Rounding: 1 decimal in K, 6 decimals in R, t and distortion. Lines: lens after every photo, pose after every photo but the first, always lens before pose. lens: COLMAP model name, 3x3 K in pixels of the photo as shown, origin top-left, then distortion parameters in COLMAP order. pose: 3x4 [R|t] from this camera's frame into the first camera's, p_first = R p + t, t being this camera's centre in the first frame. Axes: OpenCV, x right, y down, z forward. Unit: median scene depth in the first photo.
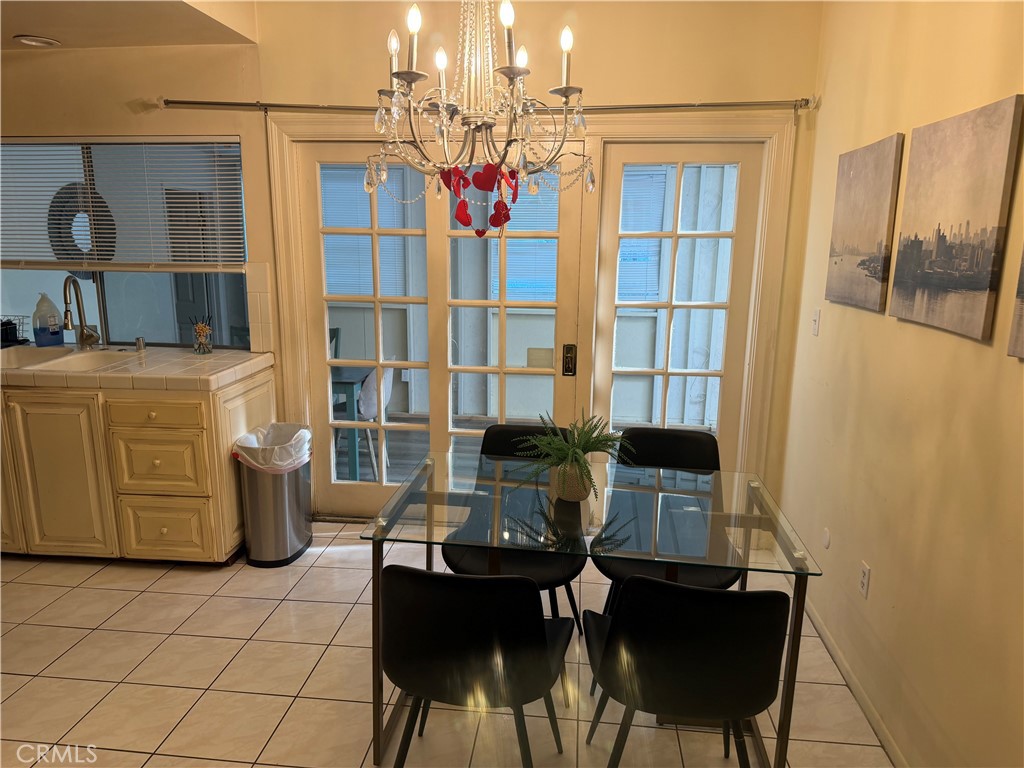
lens RADIAL K [[720.3, 0, 516.0], [0, 720.3, 385.8], [0, 0, 1]] dist [-0.009778, -0.005103]
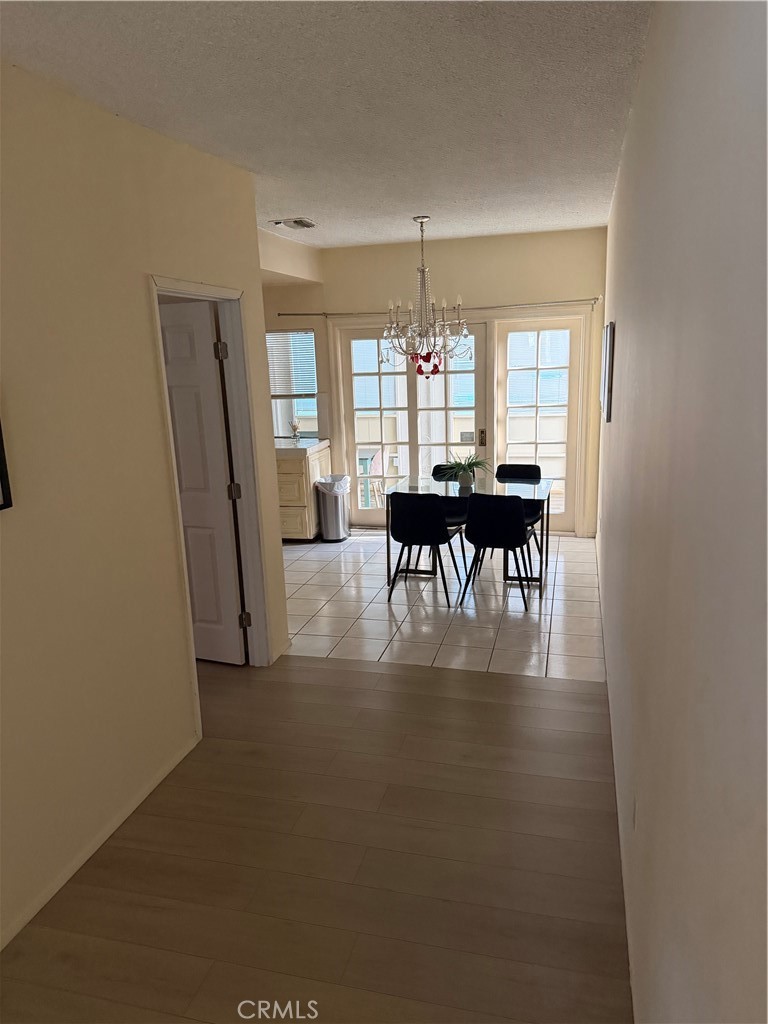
lens RADIAL K [[720.3, 0, 381.8], [0, 720.3, 517.7], [0, 0, 1]] dist [-0.009778, -0.005103]
pose [[0.985281, -0.013068, -0.170440, 0.141961], [0.016193, 0.999725, 0.016954, 0.149916], [0.170172, -0.019464, 0.985222, -0.984578]]
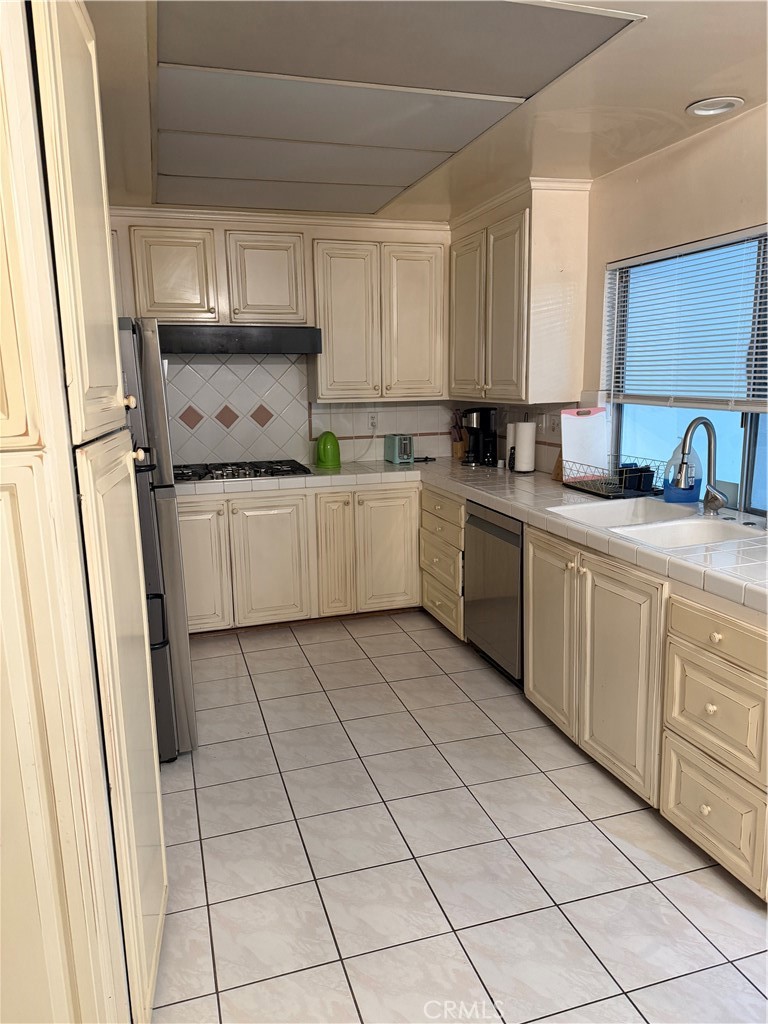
lens RADIAL K [[720.3, 0, 383.3], [0, 720.3, 513.7], [0, 0, 1]] dist [-0.009778, -0.005103]
pose [[0.388363, 0.156127, -0.908184, -0.053660], [-0.172436, 0.980447, 0.094811, -0.074058], [0.905229, 0.119782, 0.407692, 0.438044]]
